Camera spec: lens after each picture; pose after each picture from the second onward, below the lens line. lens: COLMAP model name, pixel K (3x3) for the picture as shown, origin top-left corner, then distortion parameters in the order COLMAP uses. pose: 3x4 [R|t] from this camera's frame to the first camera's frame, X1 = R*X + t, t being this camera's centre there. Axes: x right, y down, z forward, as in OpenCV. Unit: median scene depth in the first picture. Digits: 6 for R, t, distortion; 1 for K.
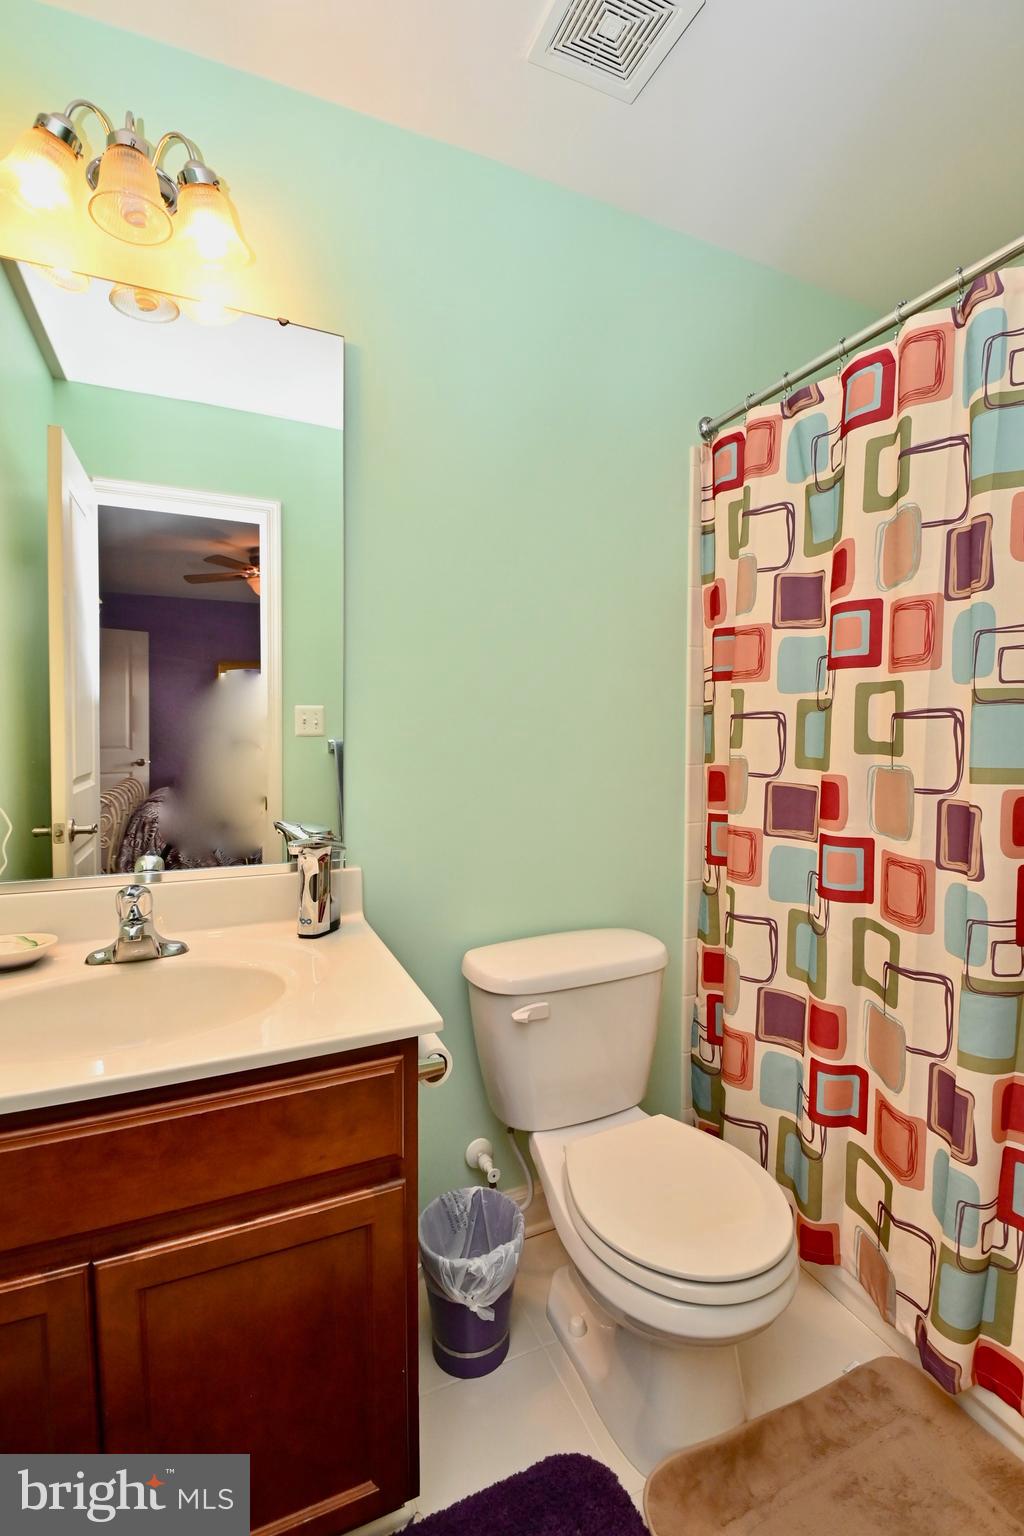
lens RADIAL K [[677.8, 0, 507.9], [0, 677.8, 758.9], [0, 0, 1]] dist [0.005067, -0.012235]
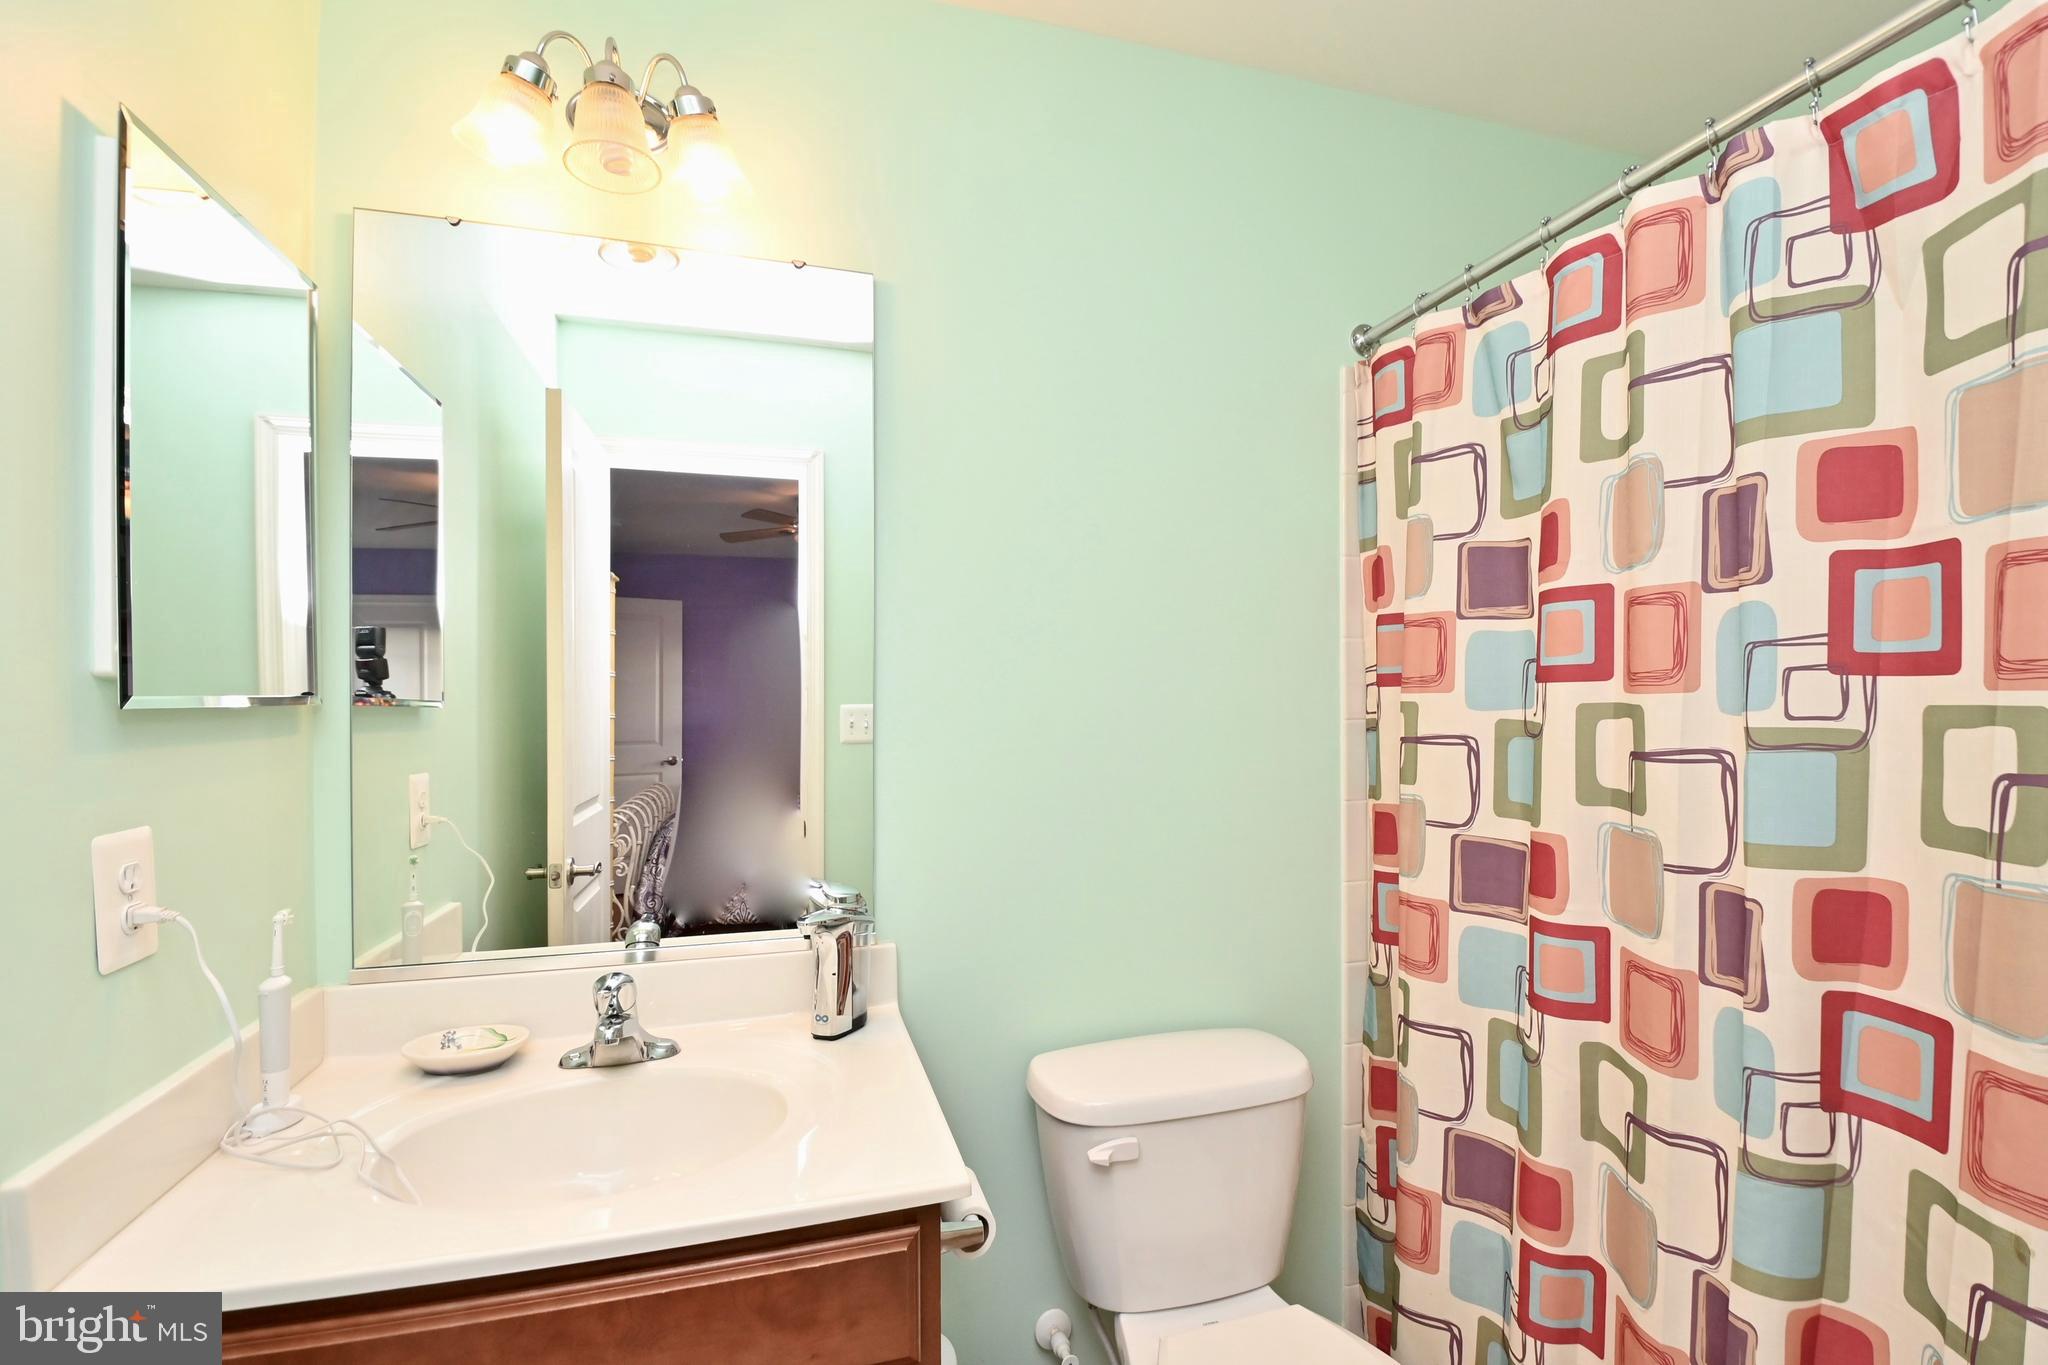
lens RADIAL K [[903.8, 0, 1032.7], [0, 903.8, 683.8], [0, 0, 1]] dist [0.005067, -0.012235]
pose [[0.988540, -0.011292, -0.150538, 0.103279], [0.007189, 0.999589, -0.027769, -0.114829], [0.150790, 0.026368, 0.988214, -0.008011]]
